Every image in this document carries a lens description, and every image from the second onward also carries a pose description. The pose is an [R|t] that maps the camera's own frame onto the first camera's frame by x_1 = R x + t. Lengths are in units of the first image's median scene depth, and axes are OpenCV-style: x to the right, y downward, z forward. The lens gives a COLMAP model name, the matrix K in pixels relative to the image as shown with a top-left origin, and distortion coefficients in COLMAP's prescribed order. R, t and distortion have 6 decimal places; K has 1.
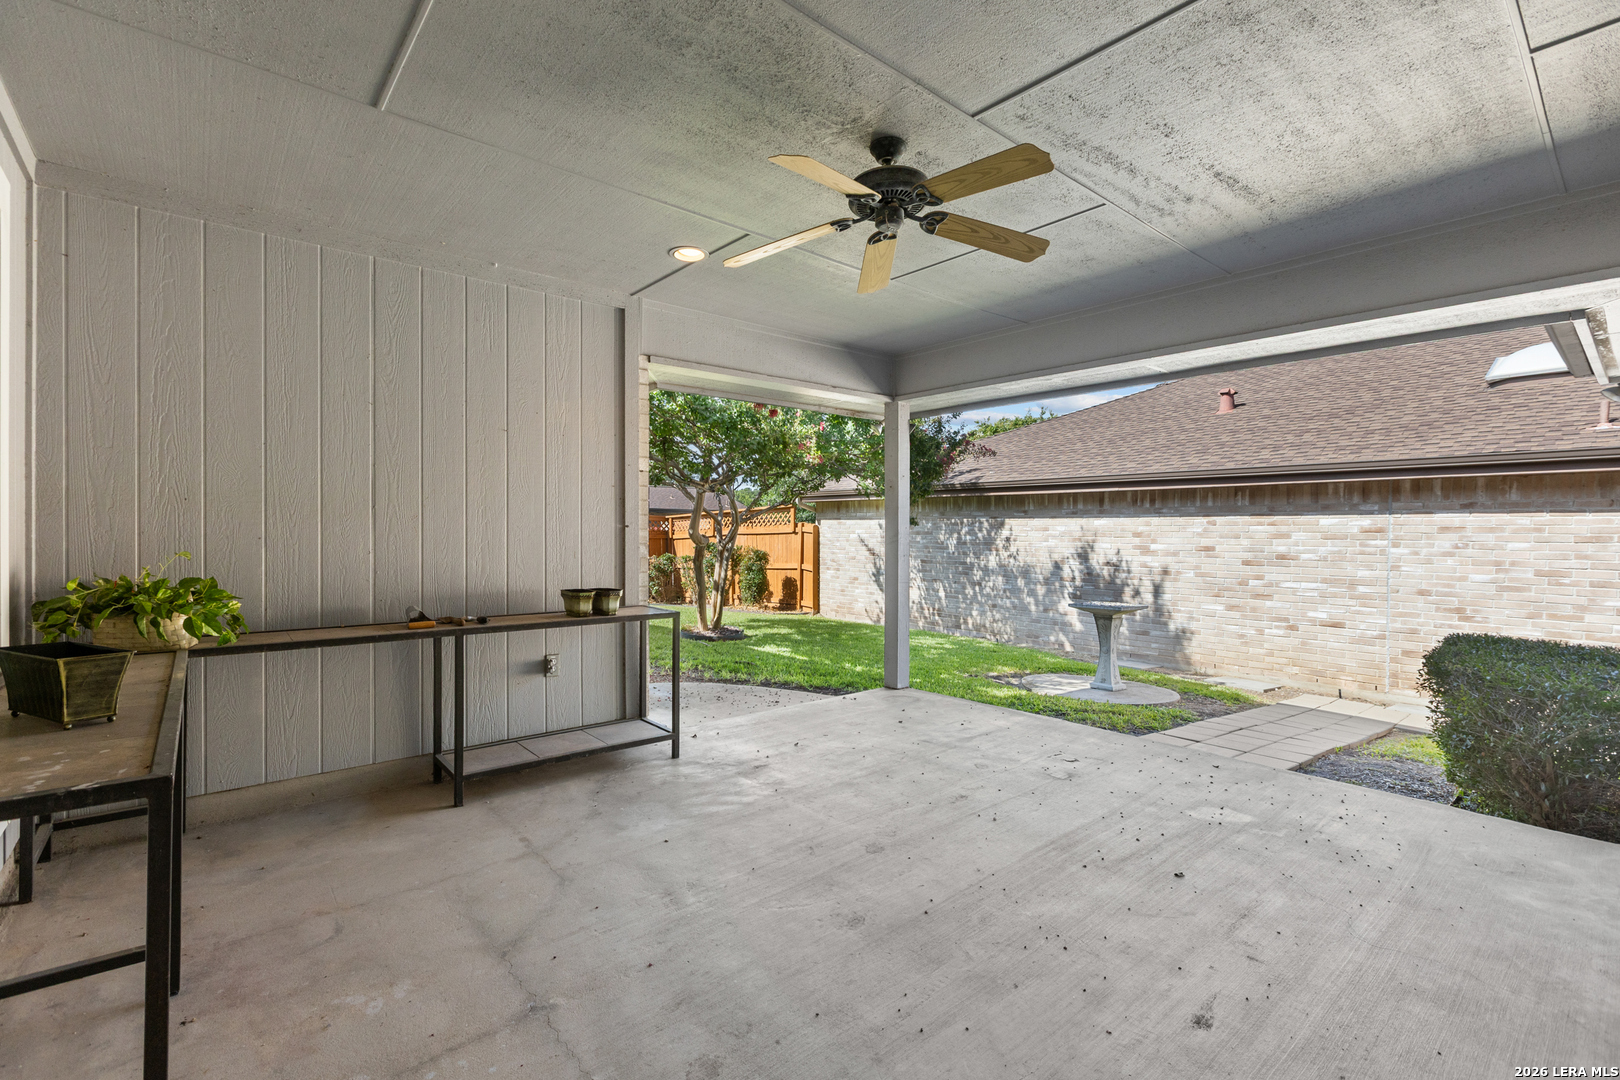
lens RADIAL K [[720.0, 0, 810.2], [0, 720.0, 534.6], [0, 0, 1]] dist [-0.000994, 0.000404]
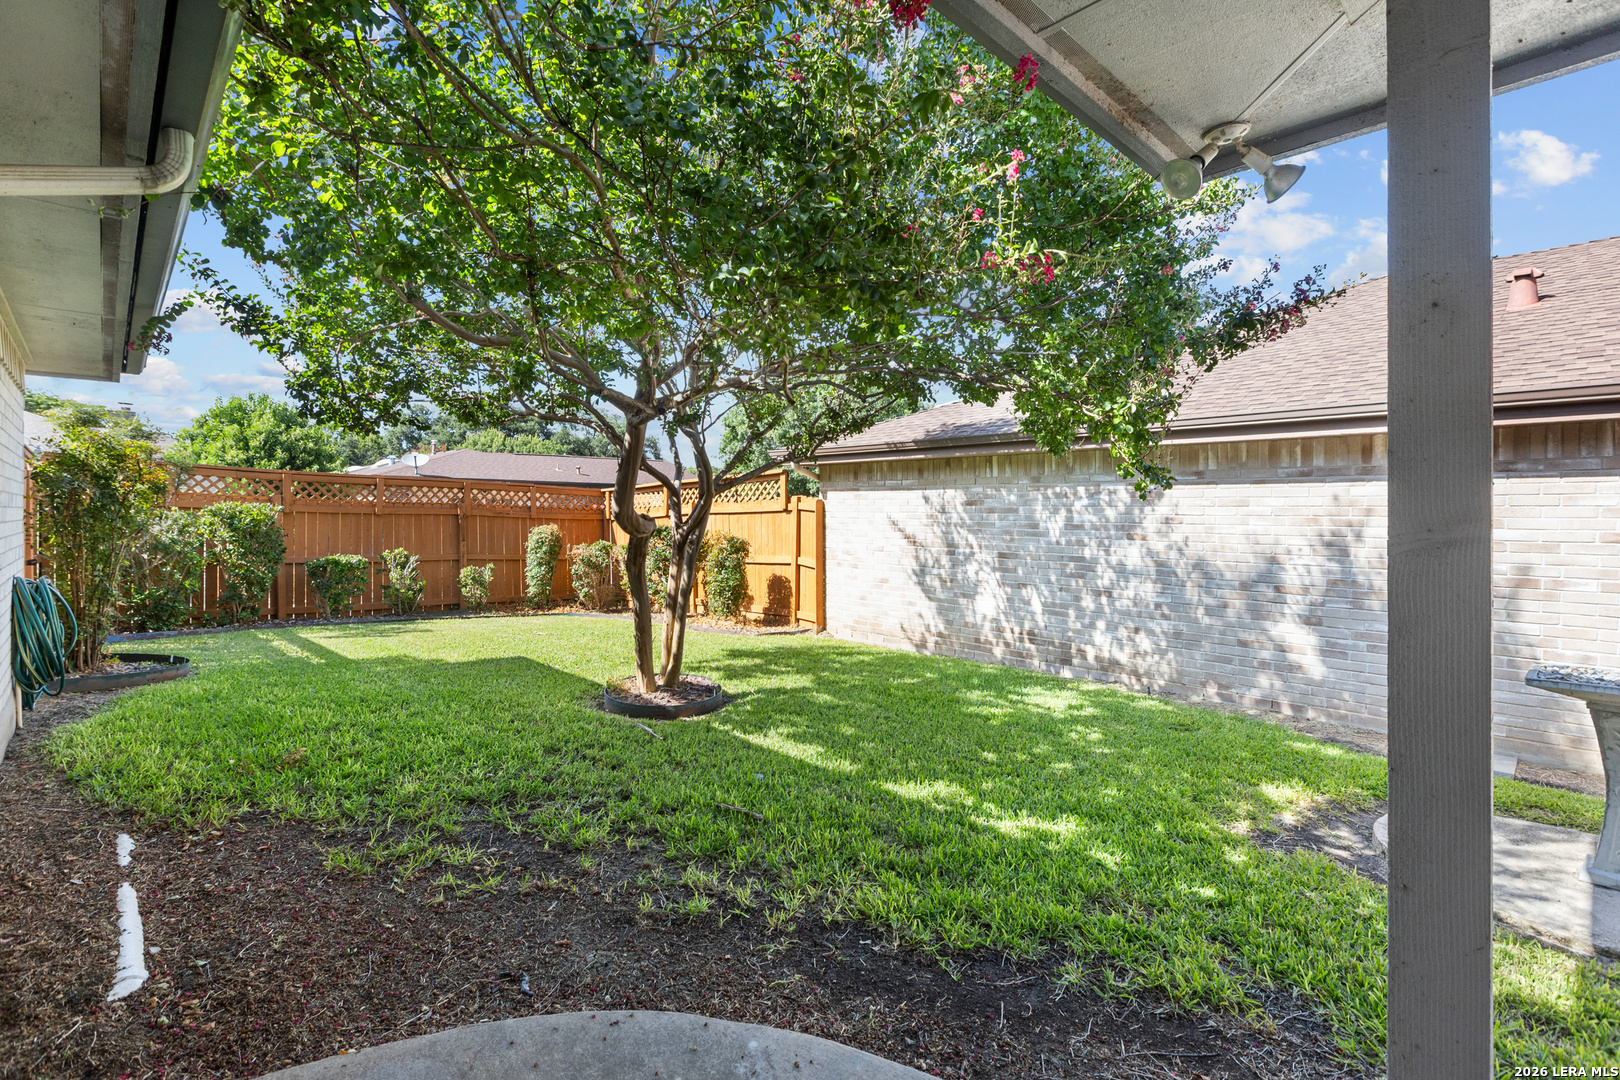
lens RADIAL K [[720.0, 0, 836.7], [0, 720.0, 519.0], [0, 0, 1]] dist [-0.000994, 0.000404]
pose [[0.995097, -0.005779, 0.098736, -0.053422], [0.005091, 0.999961, 0.007221, 0.000304], [-0.098774, -0.006683, 0.995087, 0.400828]]
